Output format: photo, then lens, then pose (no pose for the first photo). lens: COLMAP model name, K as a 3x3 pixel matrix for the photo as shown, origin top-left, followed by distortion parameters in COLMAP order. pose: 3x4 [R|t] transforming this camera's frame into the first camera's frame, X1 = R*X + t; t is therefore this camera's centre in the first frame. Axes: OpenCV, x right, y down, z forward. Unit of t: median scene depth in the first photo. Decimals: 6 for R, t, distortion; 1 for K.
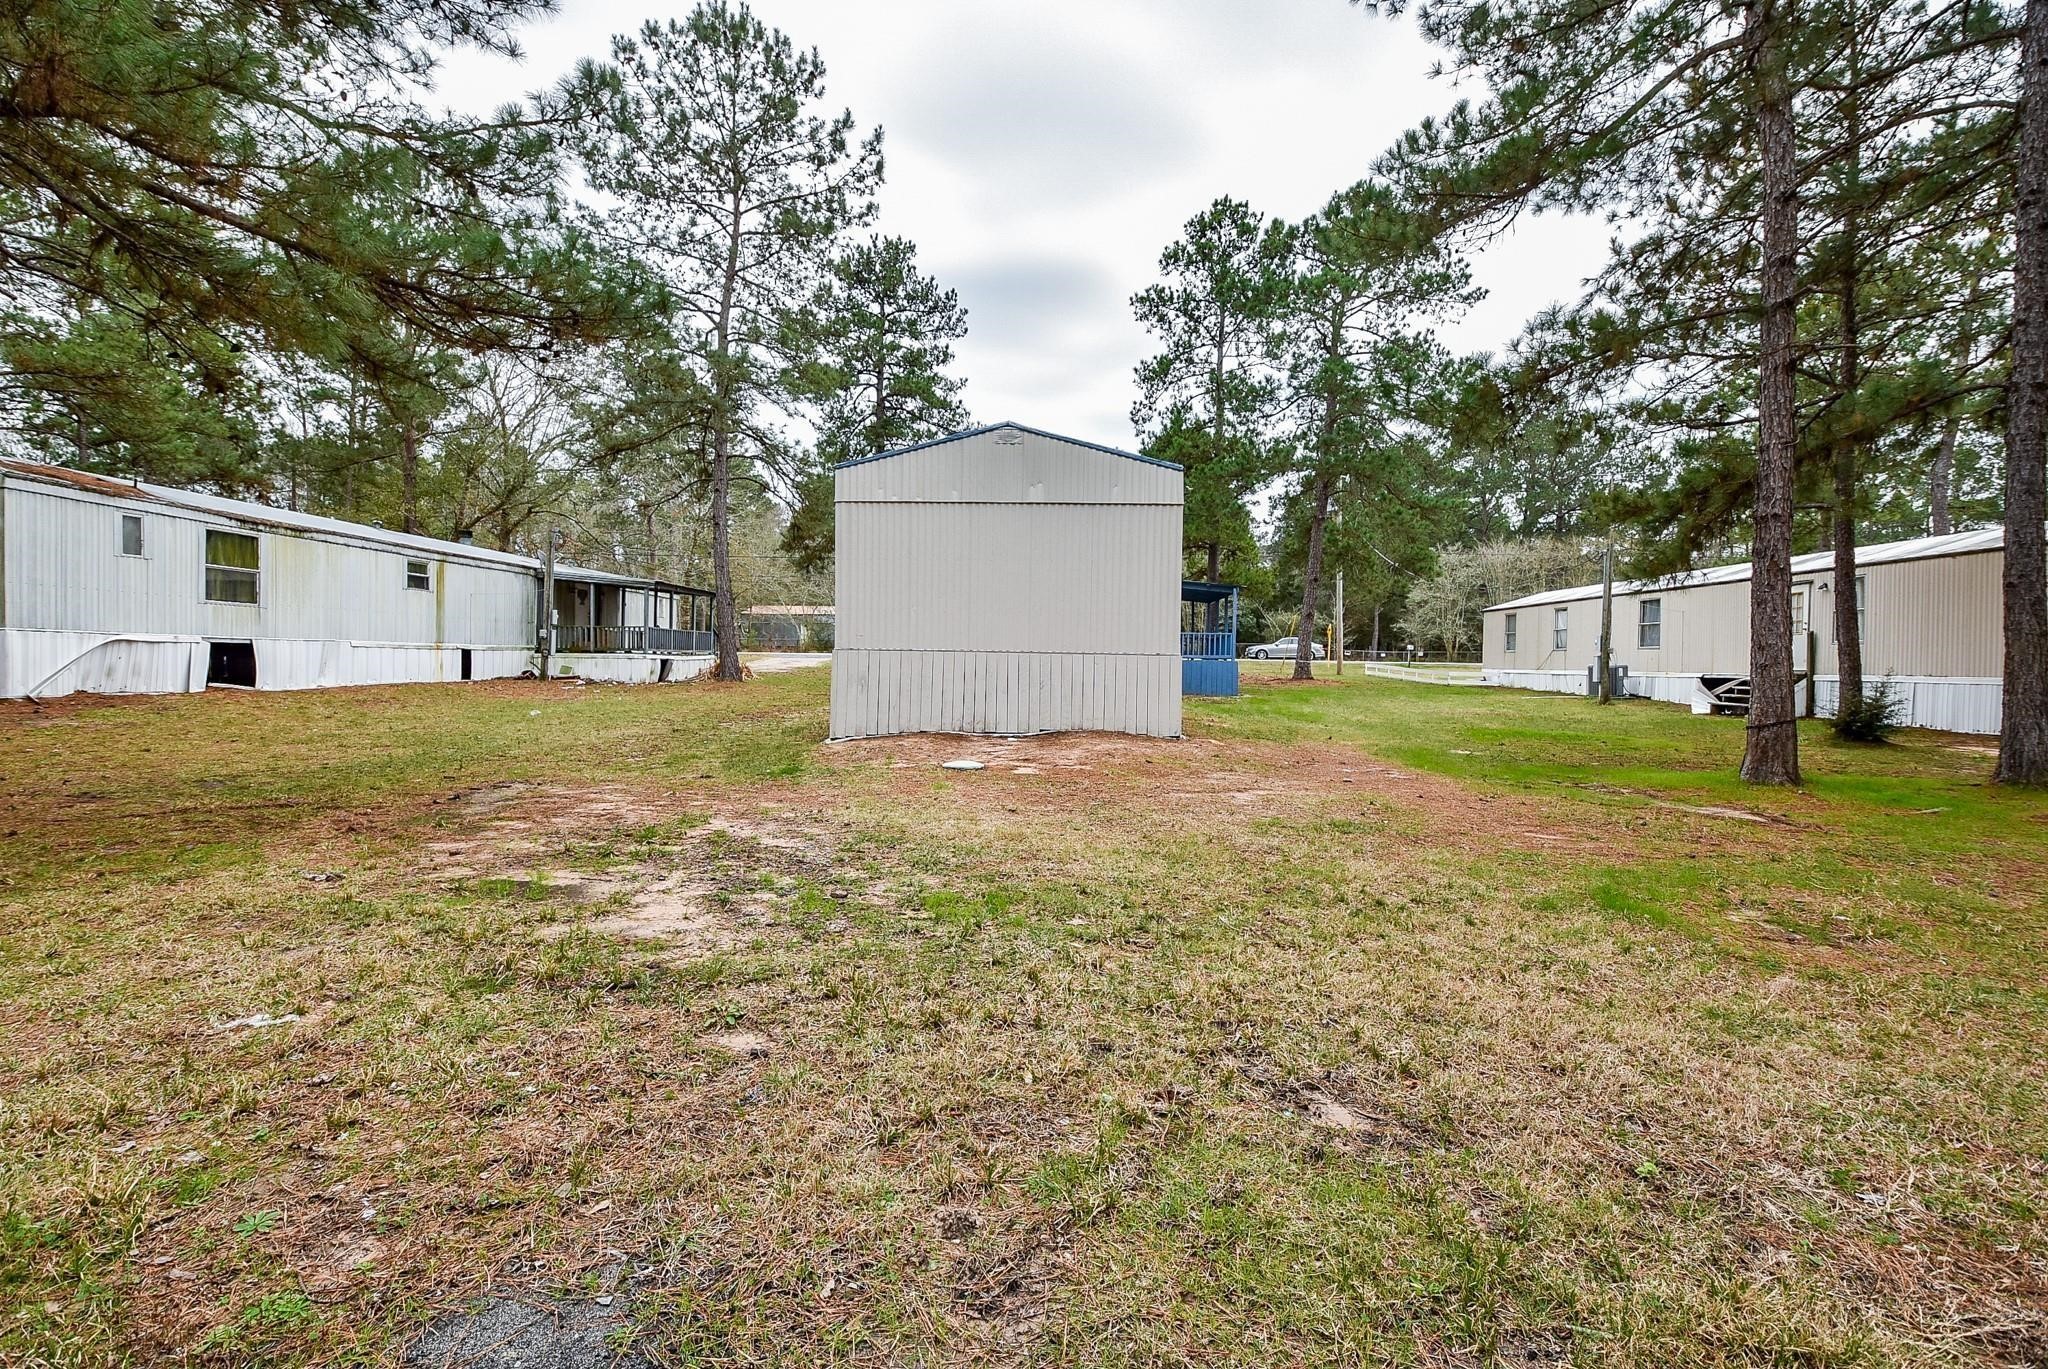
lens RADIAL K [[922.9, 0, 1021.5], [0, 922.9, 680.9], [0, 0, 1]] dist [-0.003667, -0.011034]
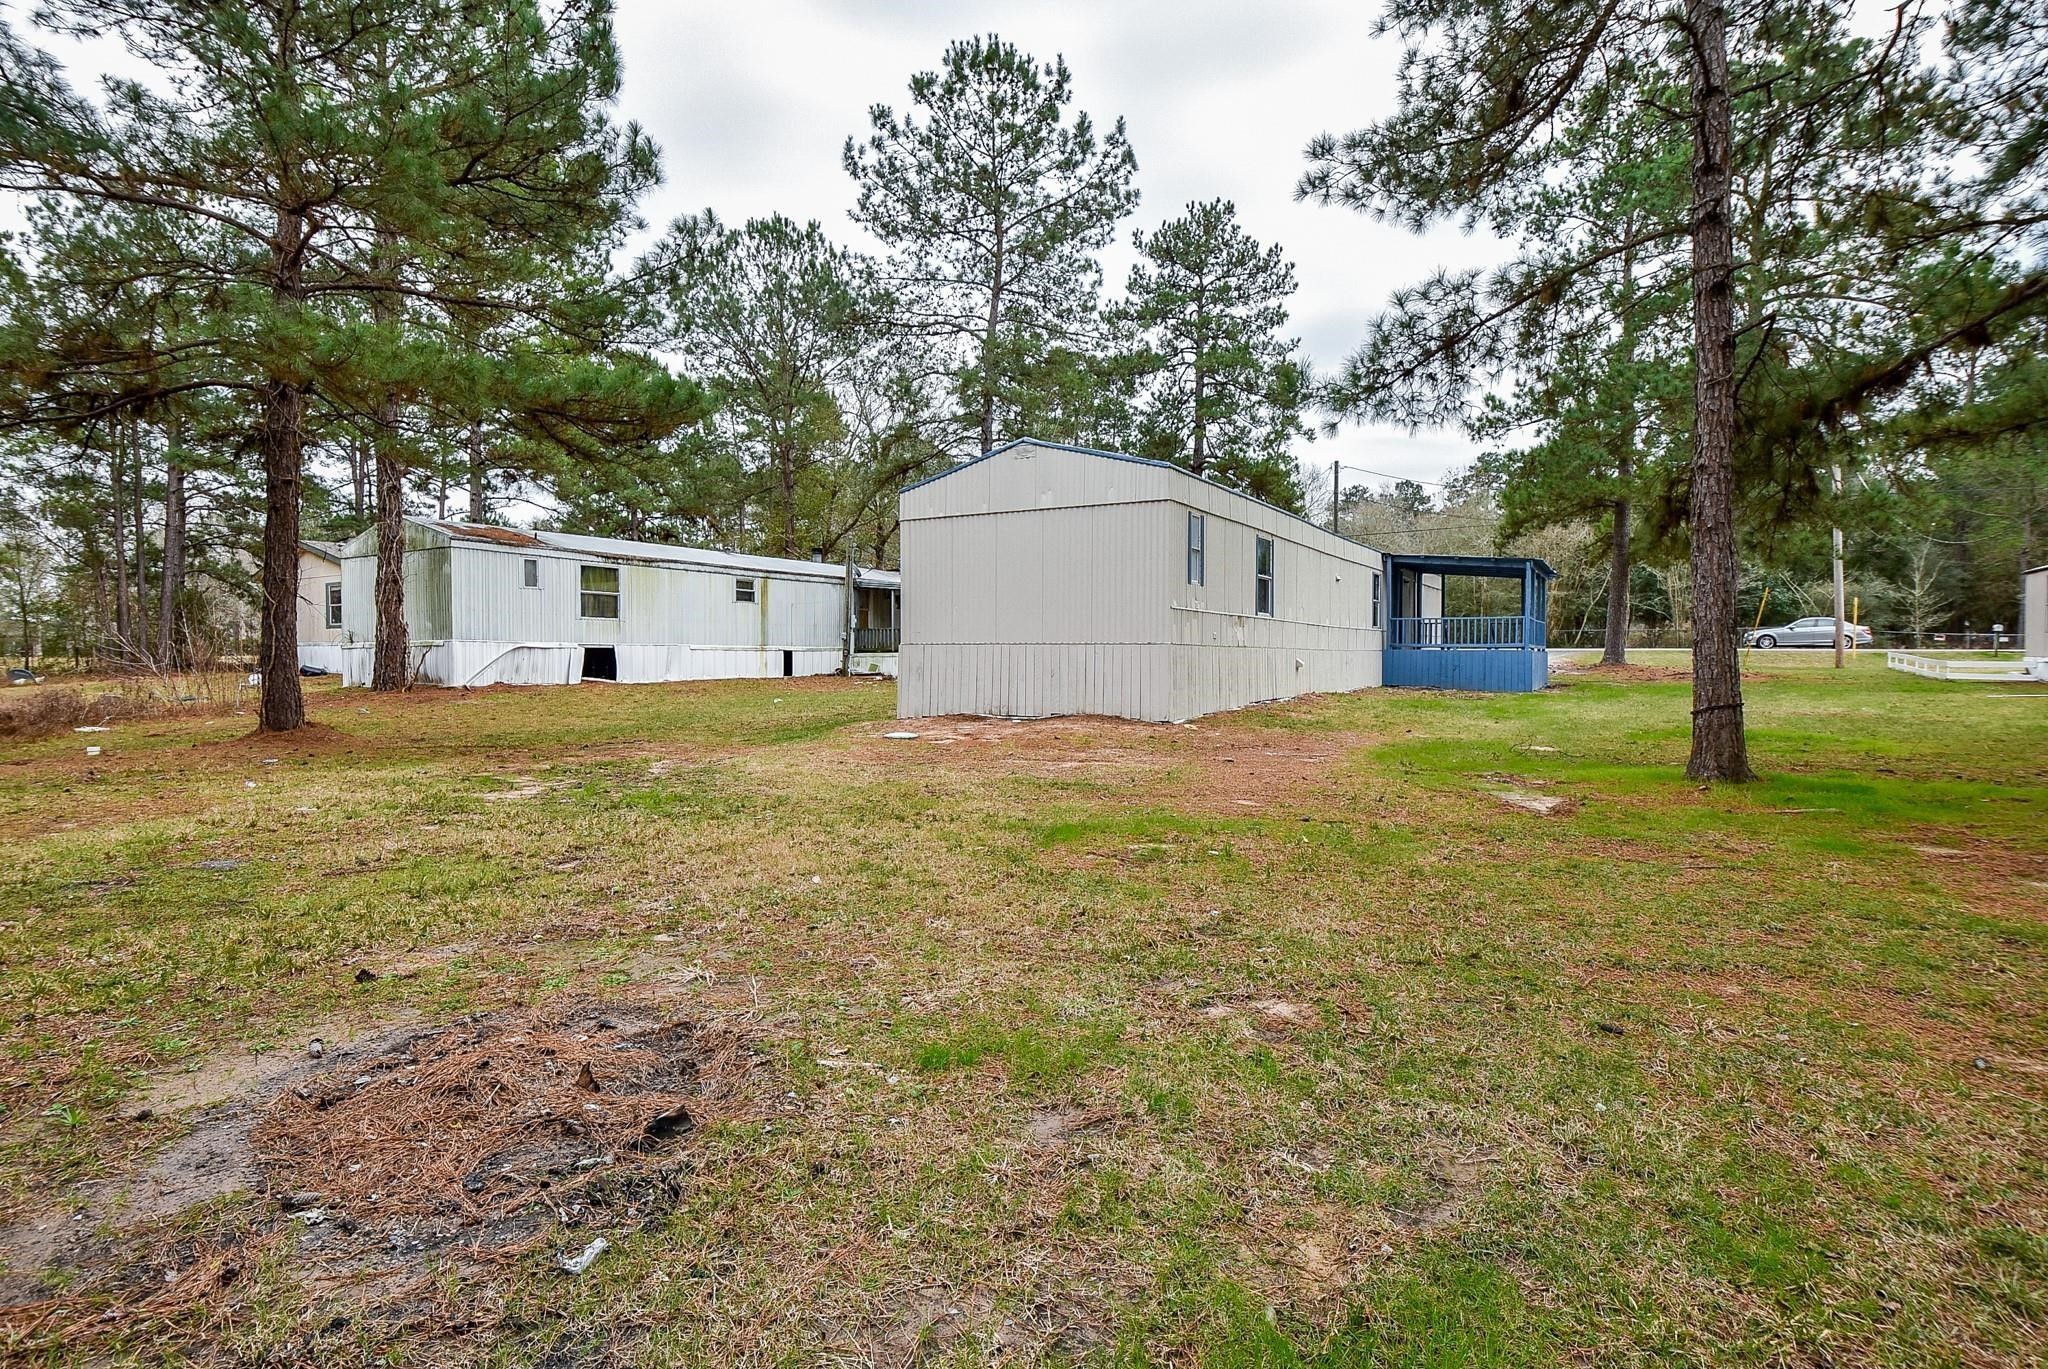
lens RADIAL K [[1089.7, 0, 1015.9], [0, 1089.7, 659.5], [0, 0, 1]] dist [0.055476, 0.000034]
pose [[0.878072, -0.011559, -0.478389, 0.327453], [0.000726, 0.999739, -0.022824, 0.009402], [0.478528, 0.019694, 0.877852, -0.093386]]
